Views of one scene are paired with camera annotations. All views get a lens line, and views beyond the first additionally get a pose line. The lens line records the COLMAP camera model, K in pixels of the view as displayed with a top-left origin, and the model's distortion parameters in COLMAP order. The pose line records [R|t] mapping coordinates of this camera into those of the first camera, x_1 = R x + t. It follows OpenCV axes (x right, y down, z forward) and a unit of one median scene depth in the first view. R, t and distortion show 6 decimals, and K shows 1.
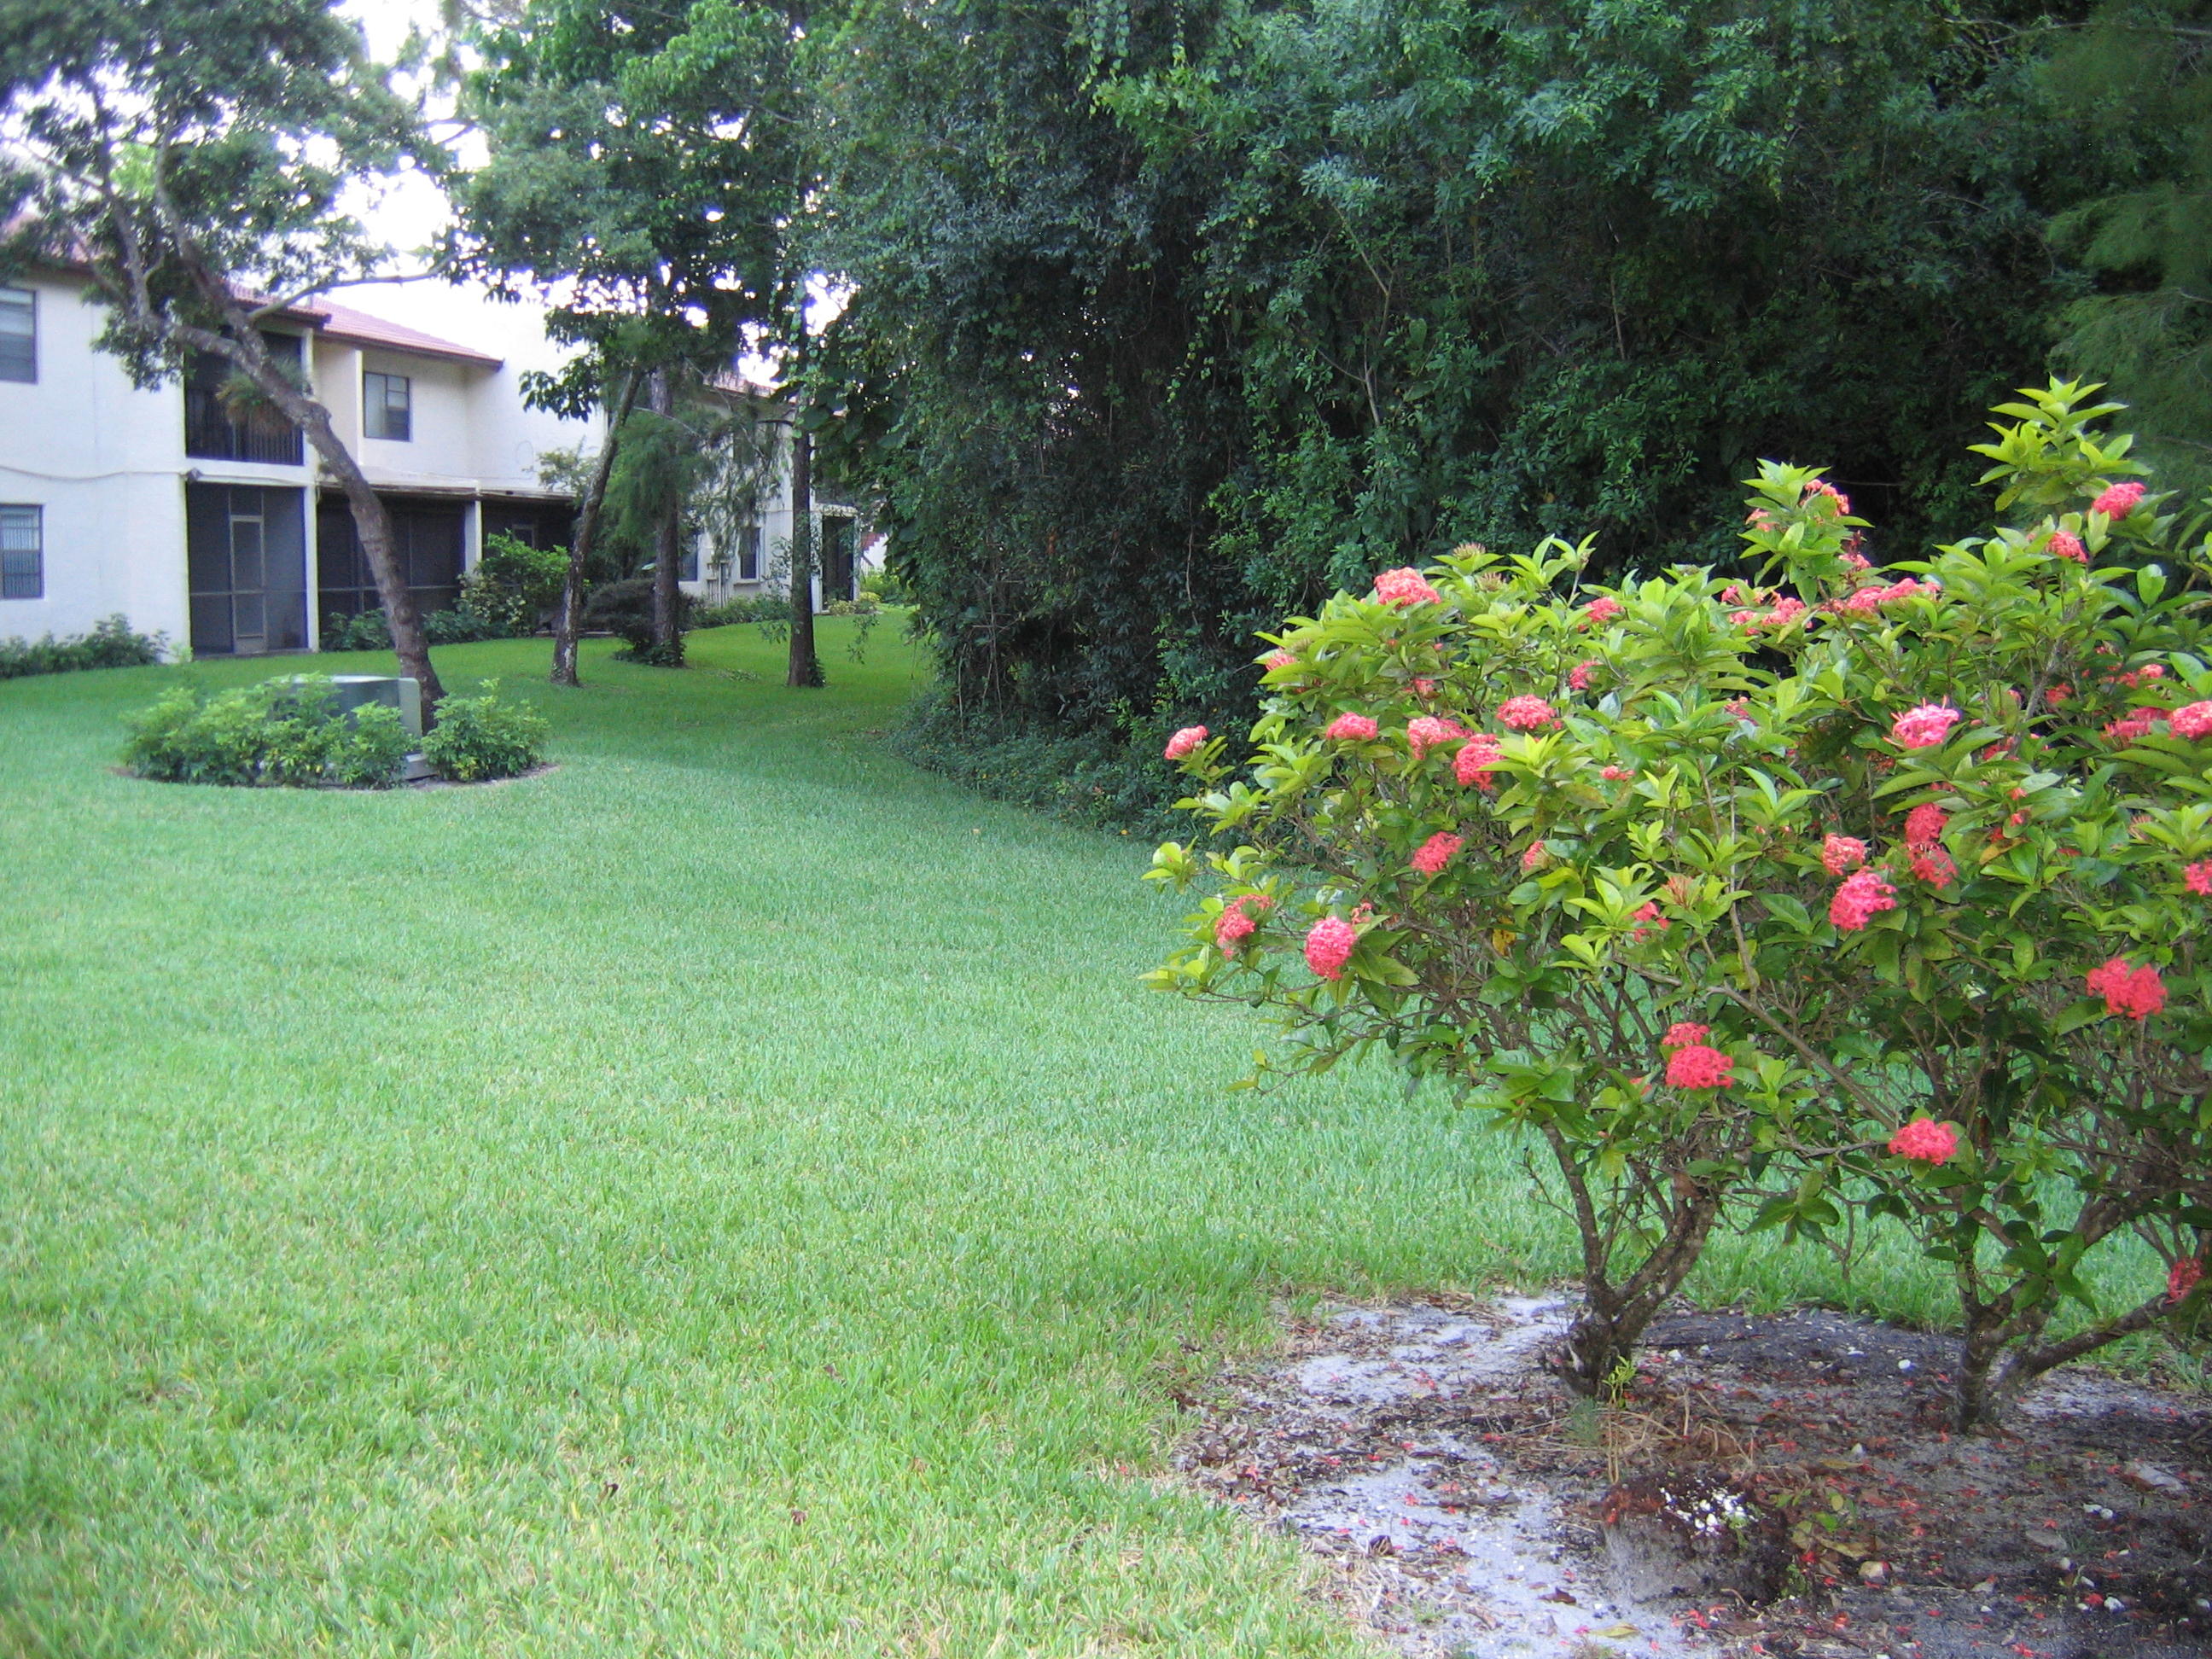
lens RADIAL K [[2418.9, 0, 1099.3], [0, 2418.9, 823.5], [0, 0, 1]] dist [-0.138358, 0.118194]
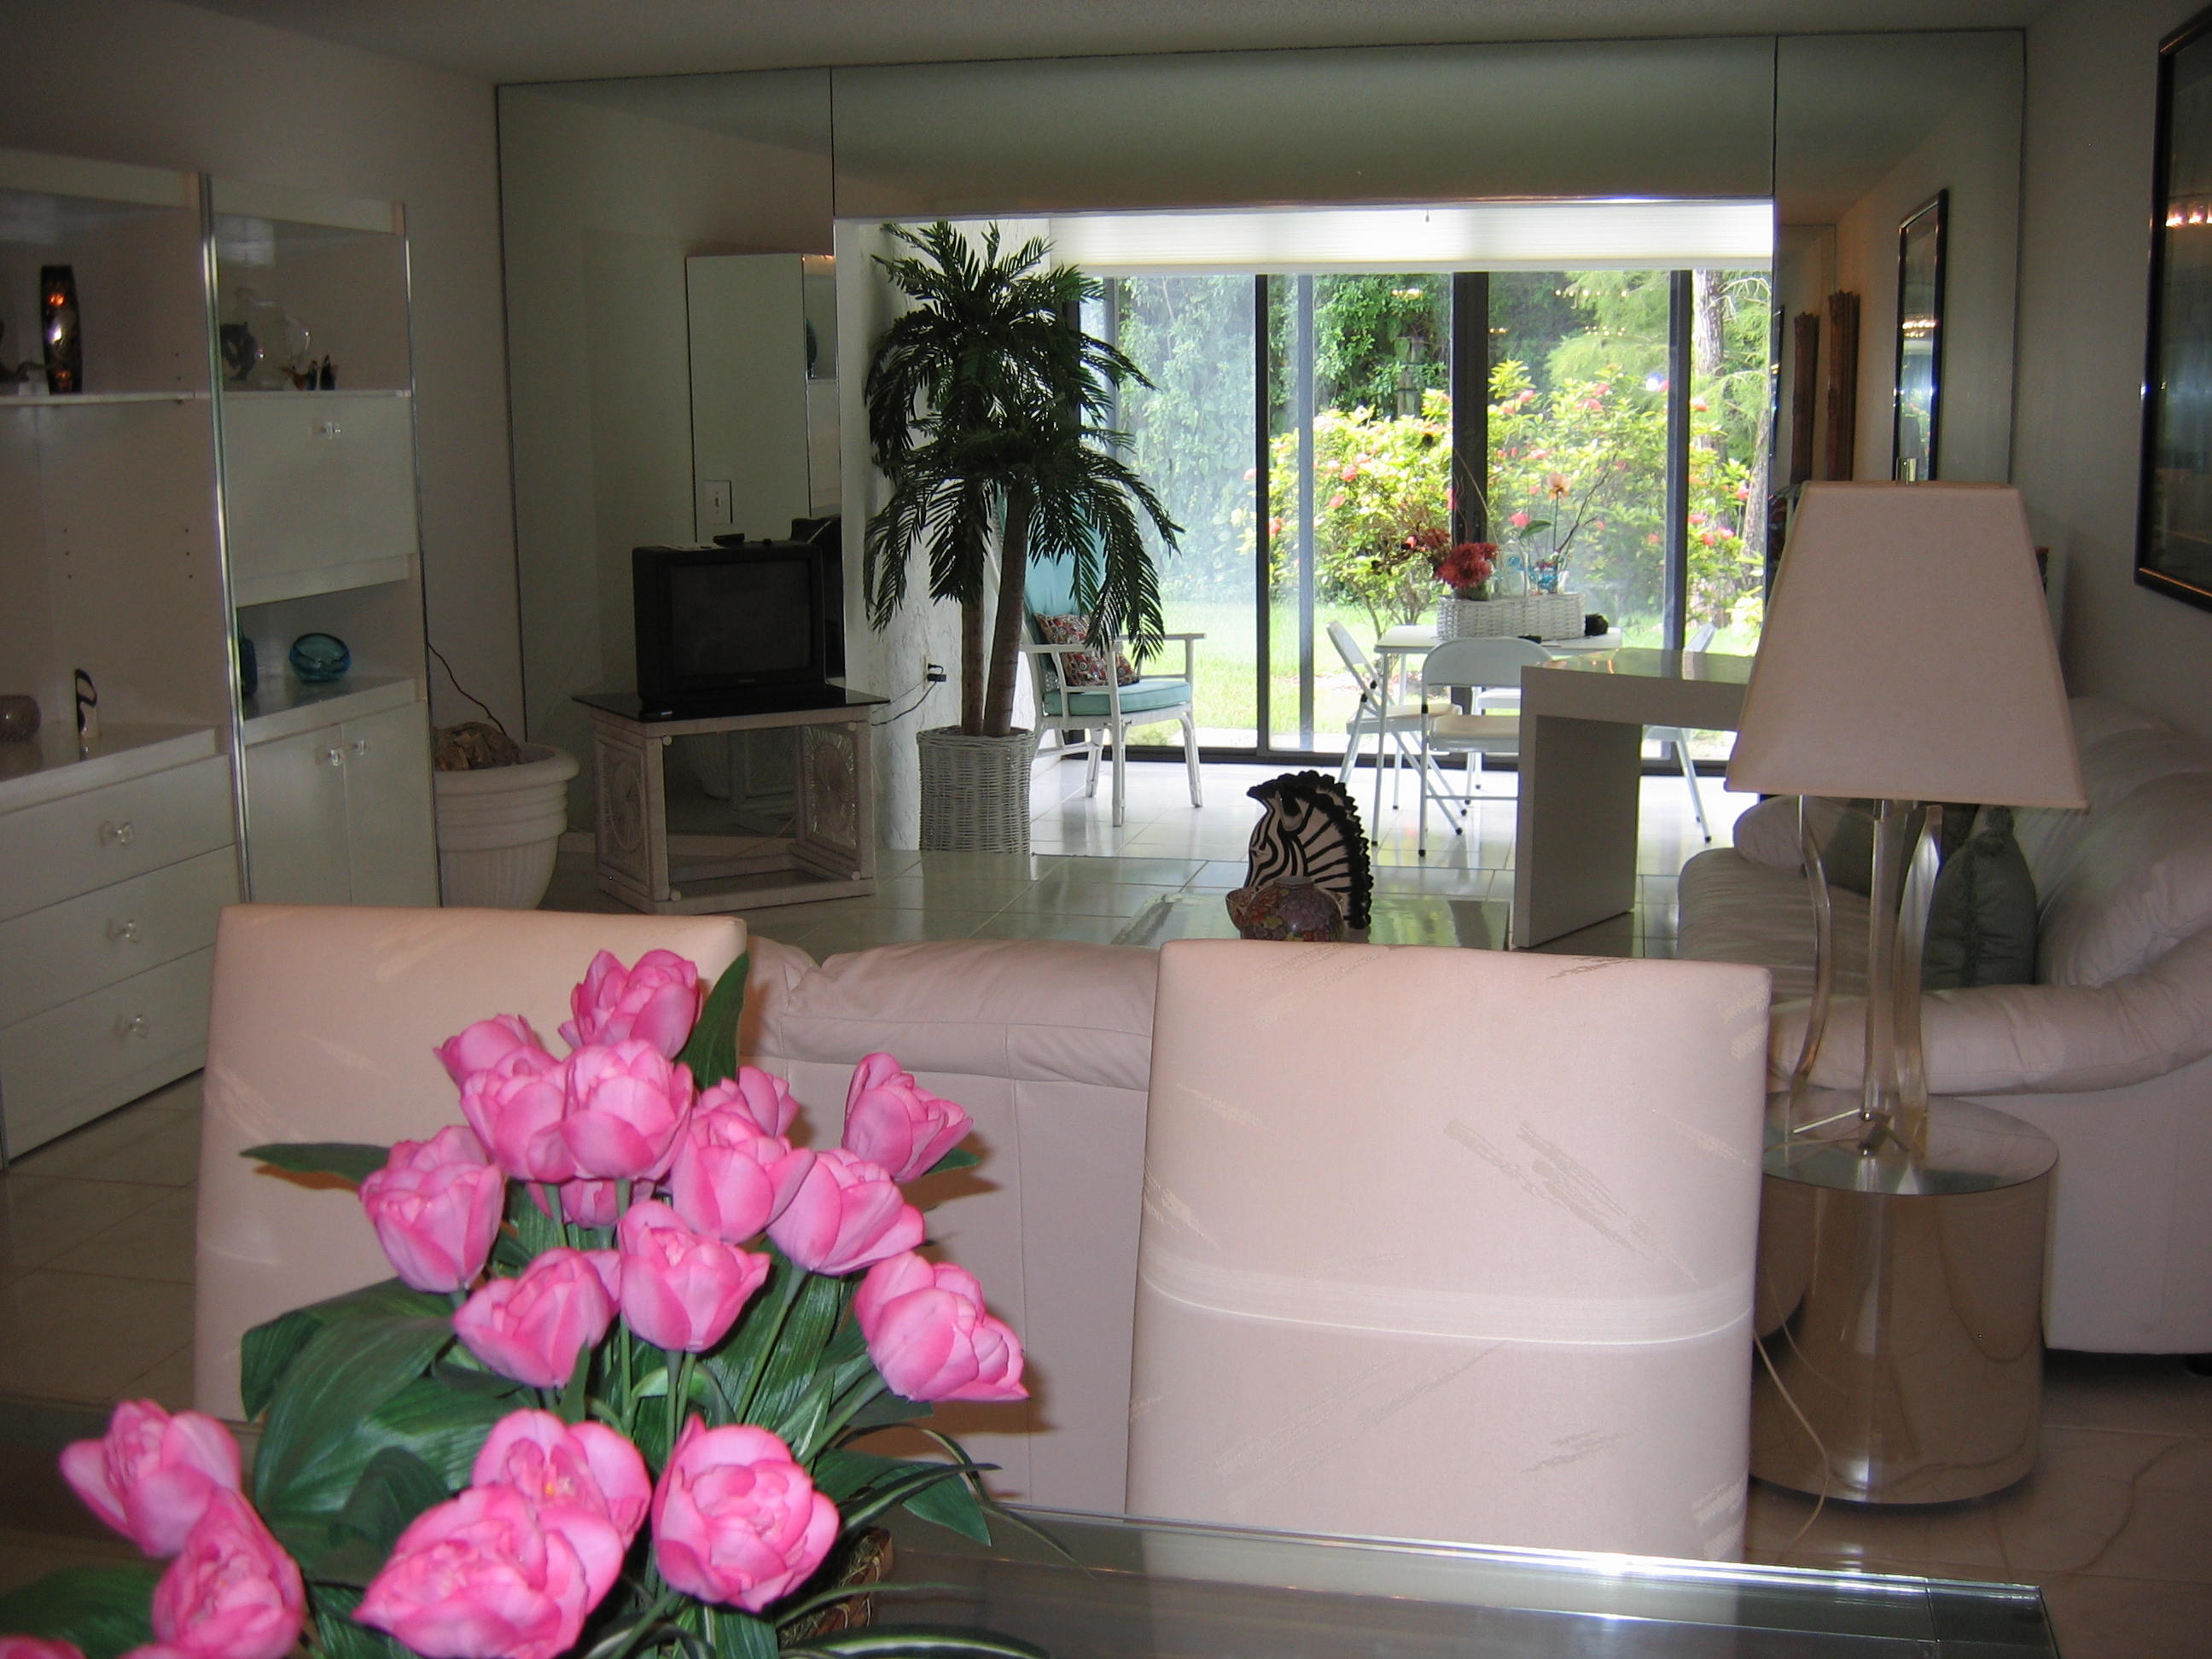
lens RADIAL K [[2418.9, 0, 1099.3], [0, 2418.9, 823.5], [0, 0, 1]] dist [-0.138358, 0.118194]
pose [[0.989172, -0.038672, 0.141575, -0.730609], [0.028776, 0.997041, 0.071287, 0.225637], [-0.143913, -0.066441, 0.987357, -2.484747]]
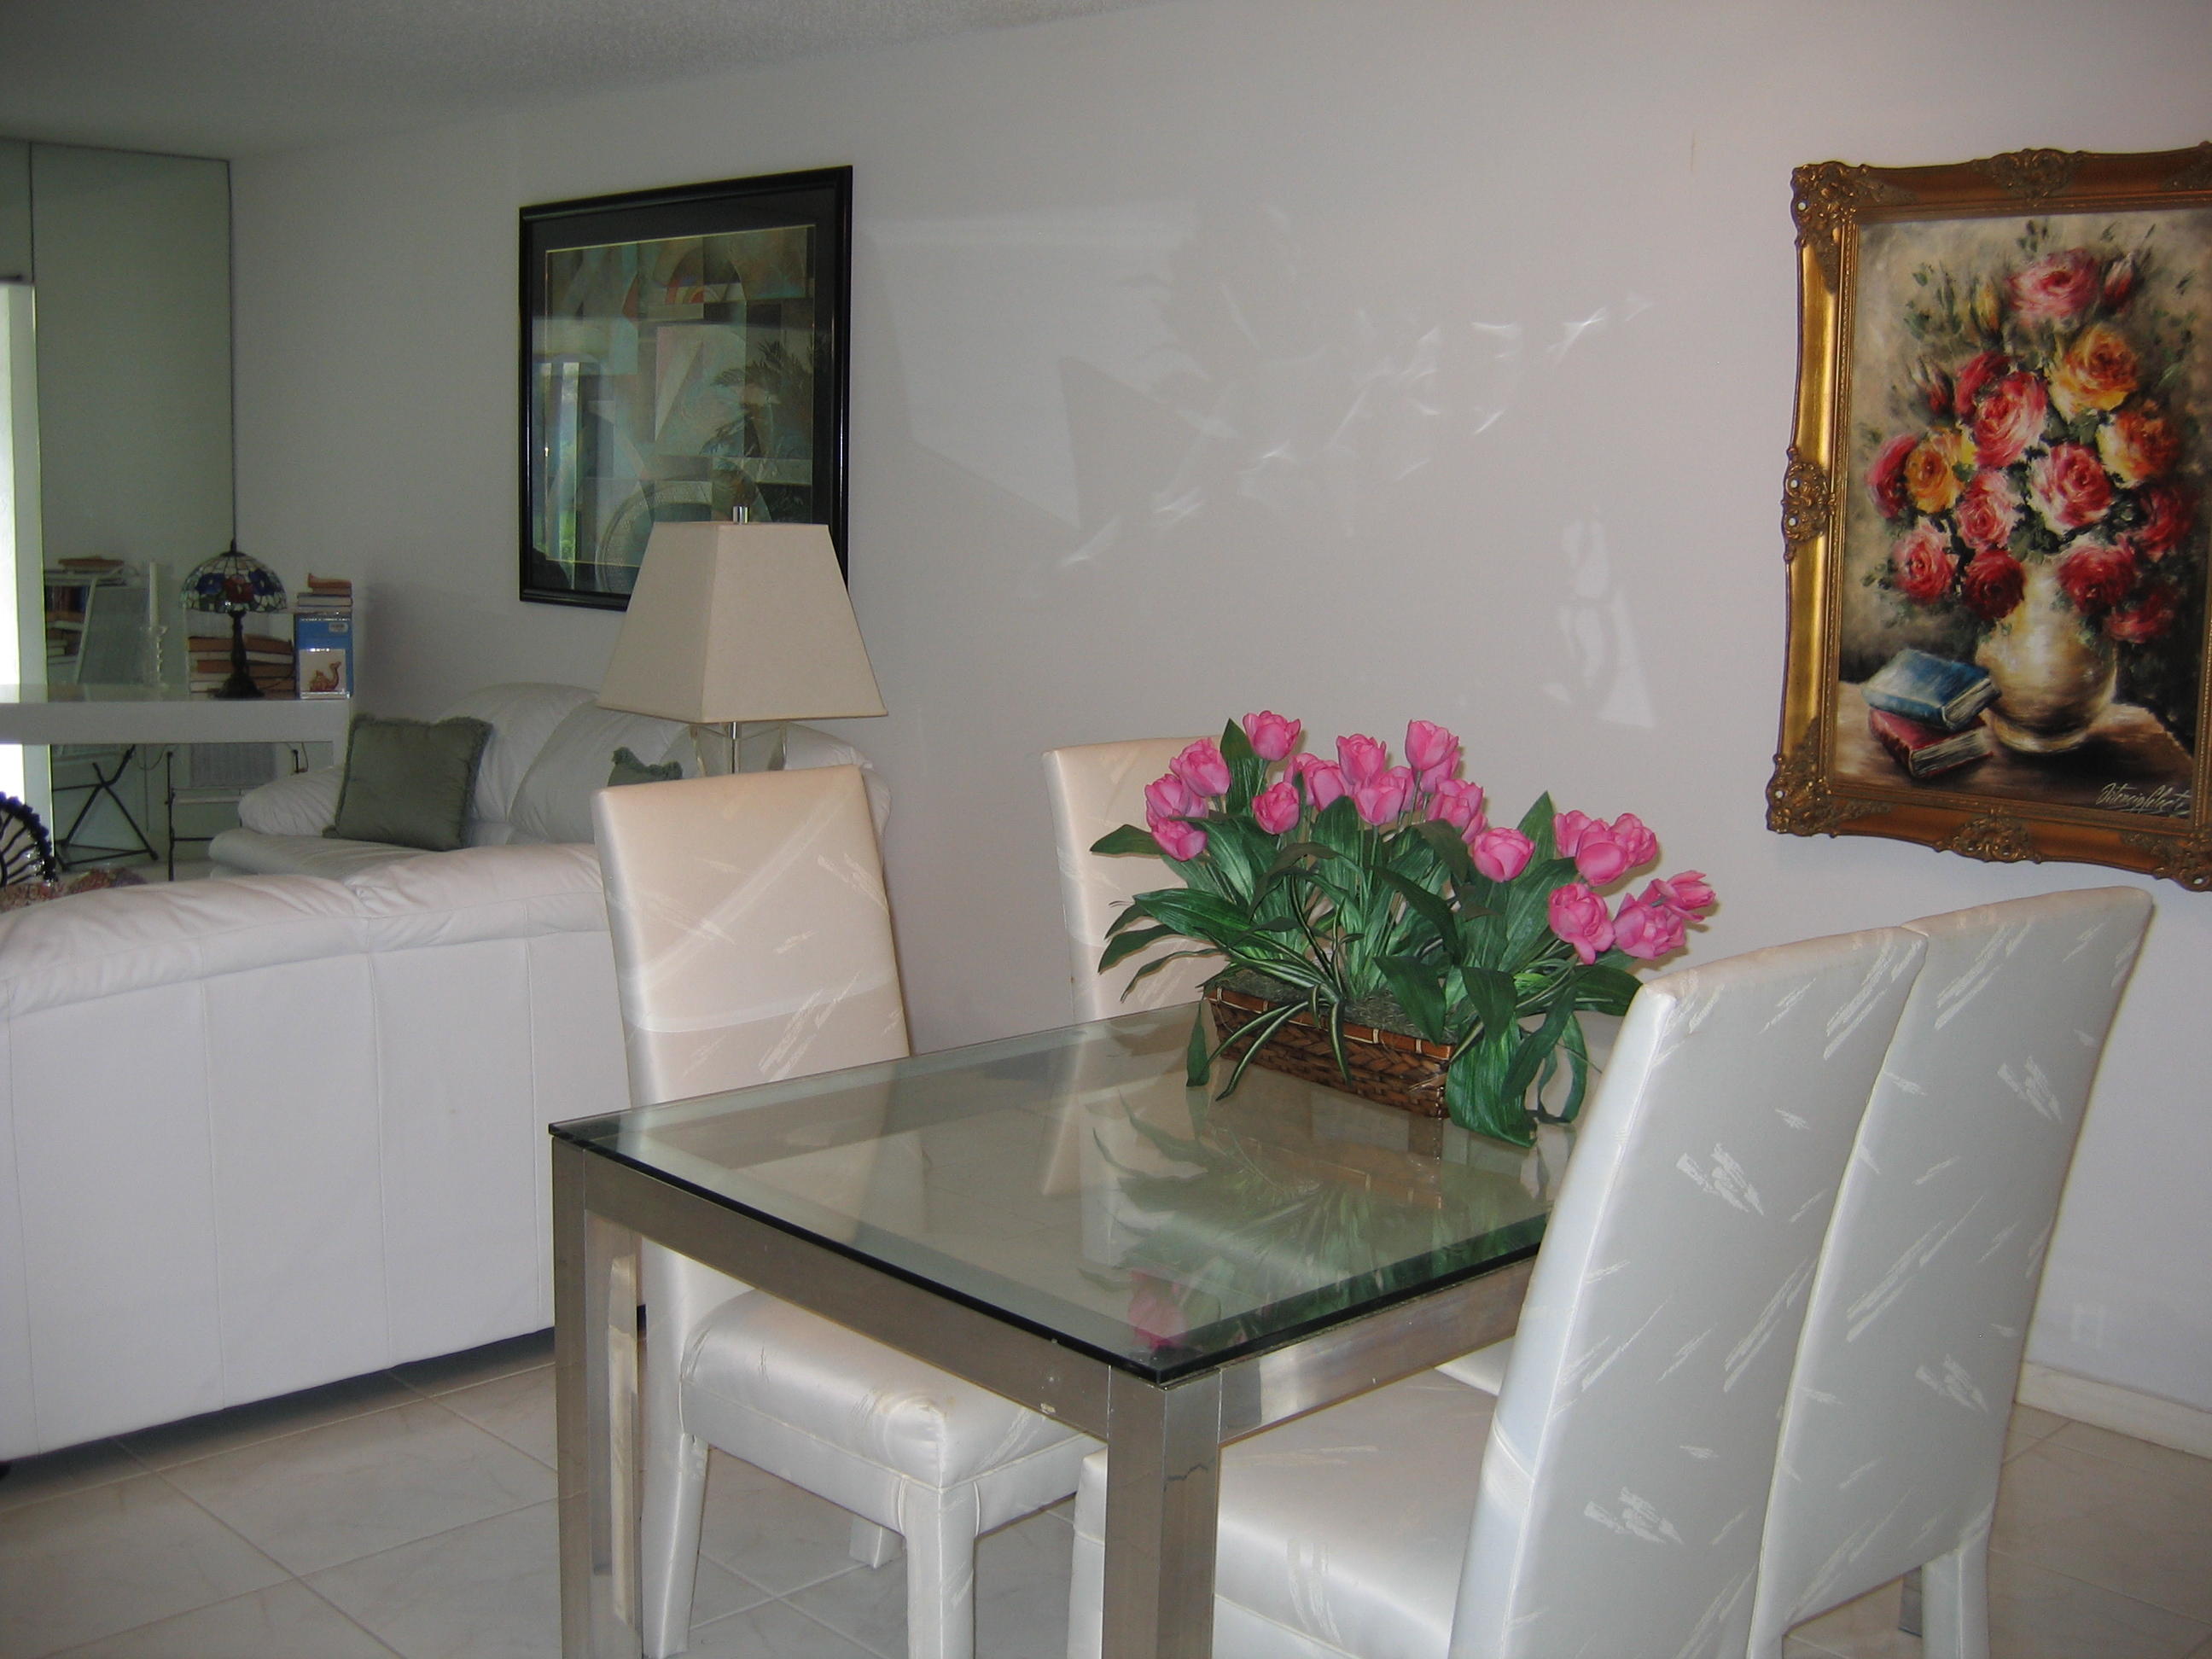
lens RADIAL K [[2418.9, 0, 1099.3], [0, 2418.9, 823.5], [0, 0, 1]] dist [-0.138358, 0.118194]
pose [[0.430477, -0.123673, 0.894089, -1.361180], [0.074421, 0.992059, 0.101393, 0.225641], [-0.899528, 0.022892, 0.436262, -2.486985]]
